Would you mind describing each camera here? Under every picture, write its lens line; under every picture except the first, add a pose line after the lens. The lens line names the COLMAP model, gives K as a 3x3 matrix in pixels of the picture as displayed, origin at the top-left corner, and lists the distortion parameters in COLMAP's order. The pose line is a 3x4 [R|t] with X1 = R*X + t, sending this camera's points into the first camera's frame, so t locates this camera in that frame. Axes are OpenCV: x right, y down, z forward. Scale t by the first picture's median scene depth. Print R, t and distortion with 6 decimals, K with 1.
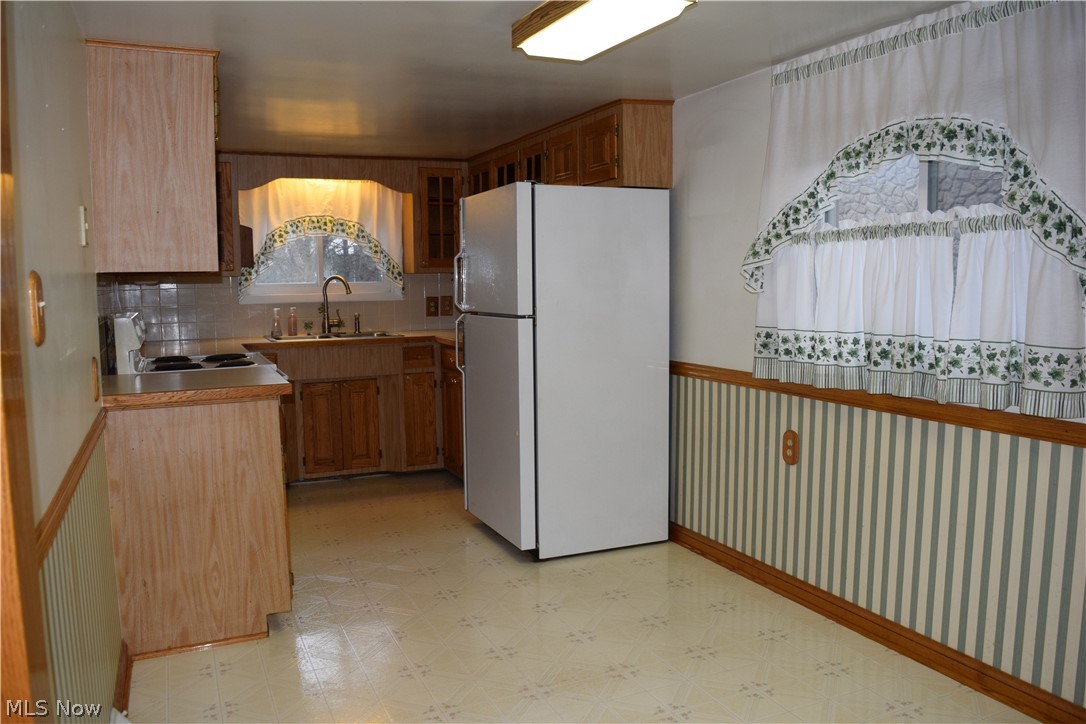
lens RADIAL K [[851.1, 0, 547.0], [0, 851.1, 356.3], [0, 0, 1]] dist [-0.088099, 0.008834]
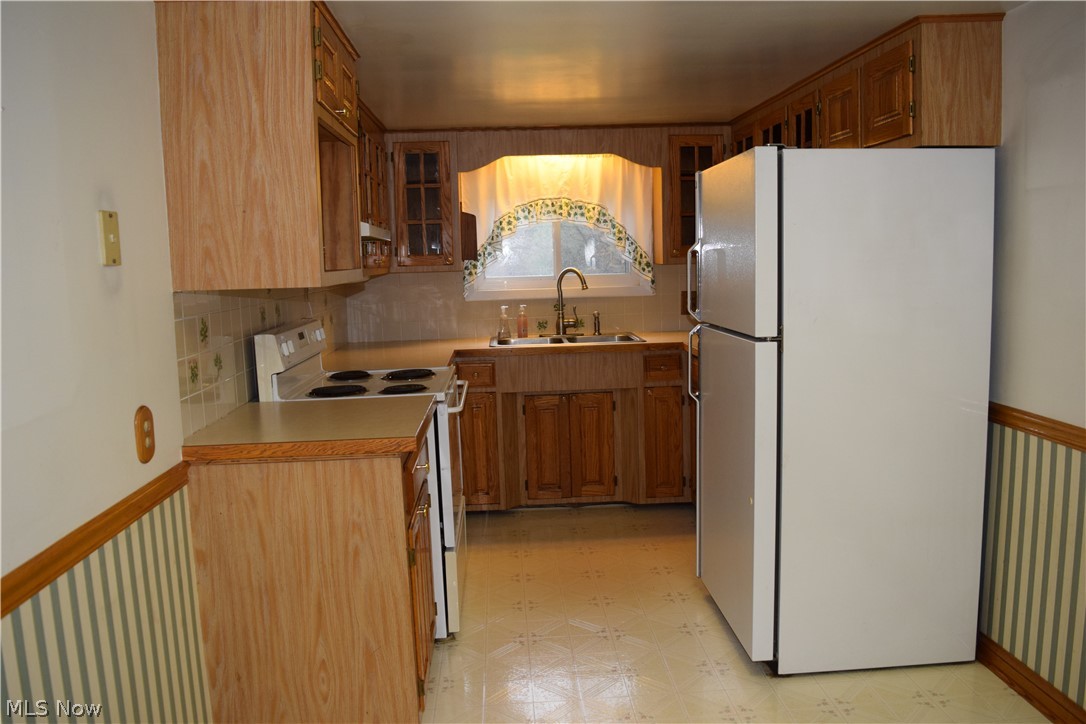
lens RADIAL K [[851.1, 0, 547.0], [0, 851.1, 356.3], [0, 0, 1]] dist [-0.088099, 0.008834]
pose [[0.933517, 0.027728, -0.357459, 0.051913], [-0.016333, 0.999259, 0.034858, -0.050428], [0.358161, -0.026702, 0.933278, 0.264432]]
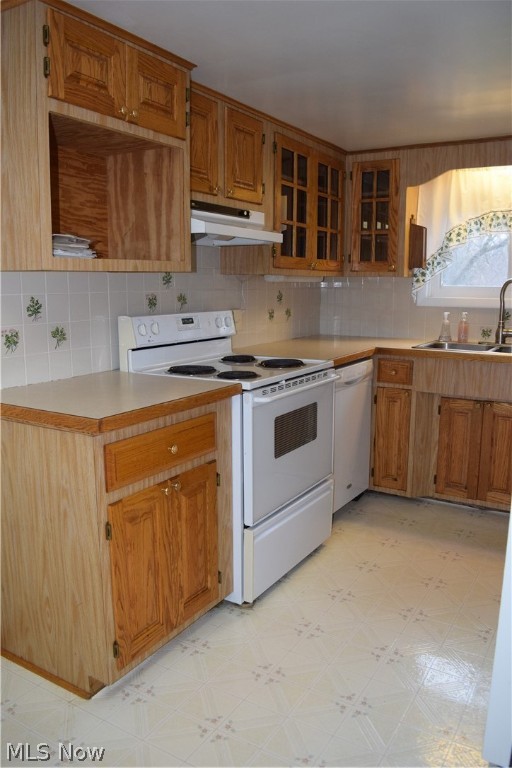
lens RADIAL K [[601.9, 0, 256.0], [0, 601.9, 384.0], [0, 0, 1]] dist [-0.088099, 0.008834]
pose [[0.562158, 0.152043, -0.812934, 0.157445], [-0.085356, 0.988373, 0.125829, -0.059976], [0.822614, -0.001347, 0.568599, 0.615611]]
